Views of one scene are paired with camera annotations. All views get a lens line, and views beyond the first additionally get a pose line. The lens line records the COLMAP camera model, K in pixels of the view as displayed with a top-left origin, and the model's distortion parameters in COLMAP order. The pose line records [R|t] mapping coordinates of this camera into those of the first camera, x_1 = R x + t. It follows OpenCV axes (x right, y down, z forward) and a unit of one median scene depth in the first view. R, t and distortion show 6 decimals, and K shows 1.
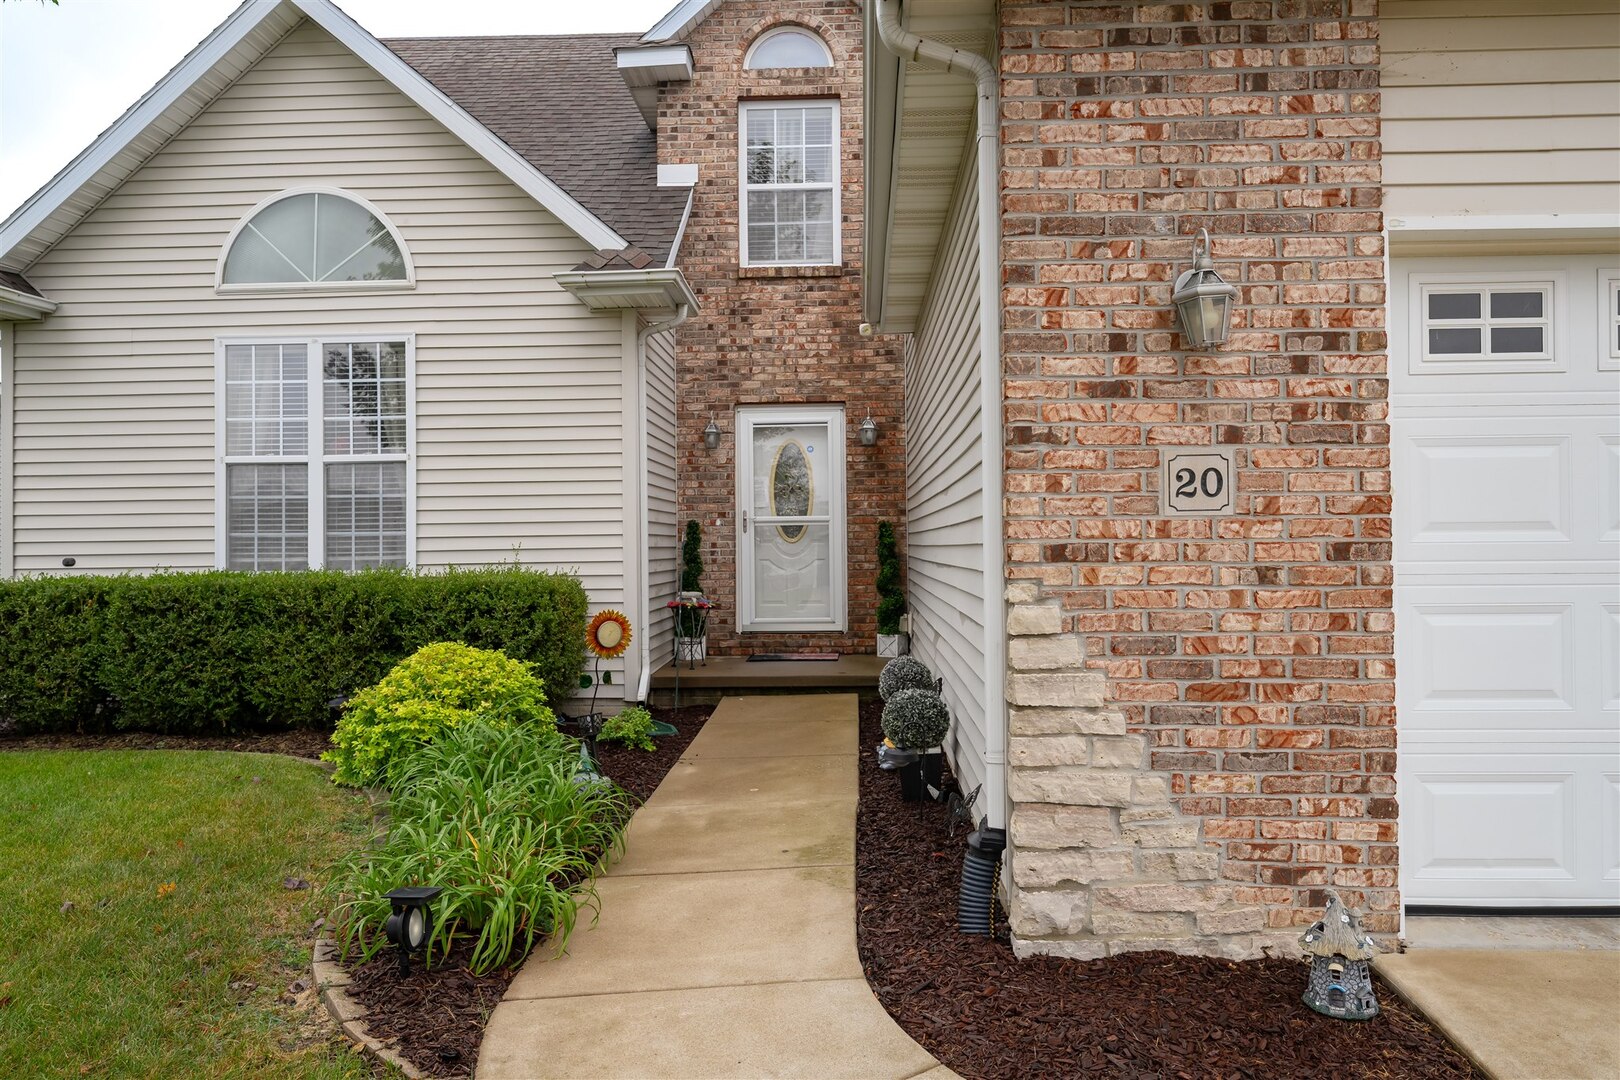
lens RADIAL K [[1080.2, 0, 804.9], [0, 1080.2, 530.0], [0, 0, 1]] dist [0.005547, 0.002104]
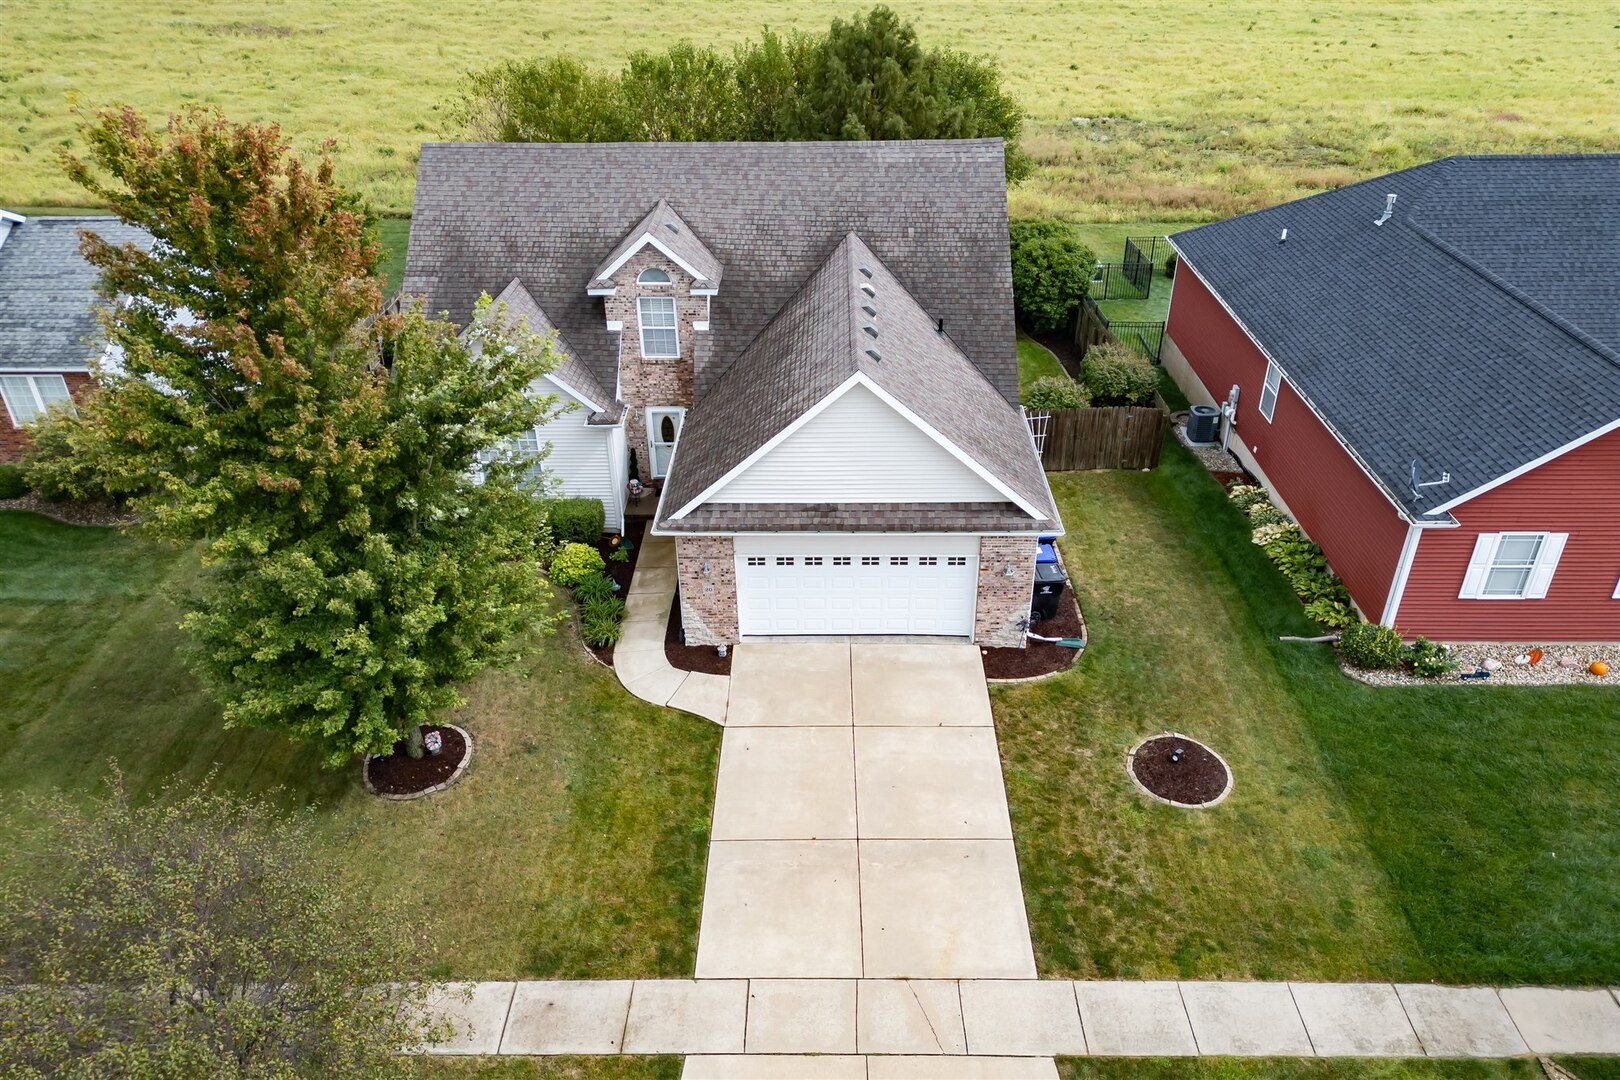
lens RADIAL K [[1141.2, 0, 811.5], [0, 1141.2, 544.9], [0, 0, 1]] dist [0.072436, -0.067239]
pose [[0.999393, -0.018567, 0.029481, 0.372165], [-0.000086, 0.844858, 0.534991, -1.915695], [-0.034840, -0.534668, 0.844343, -2.299445]]
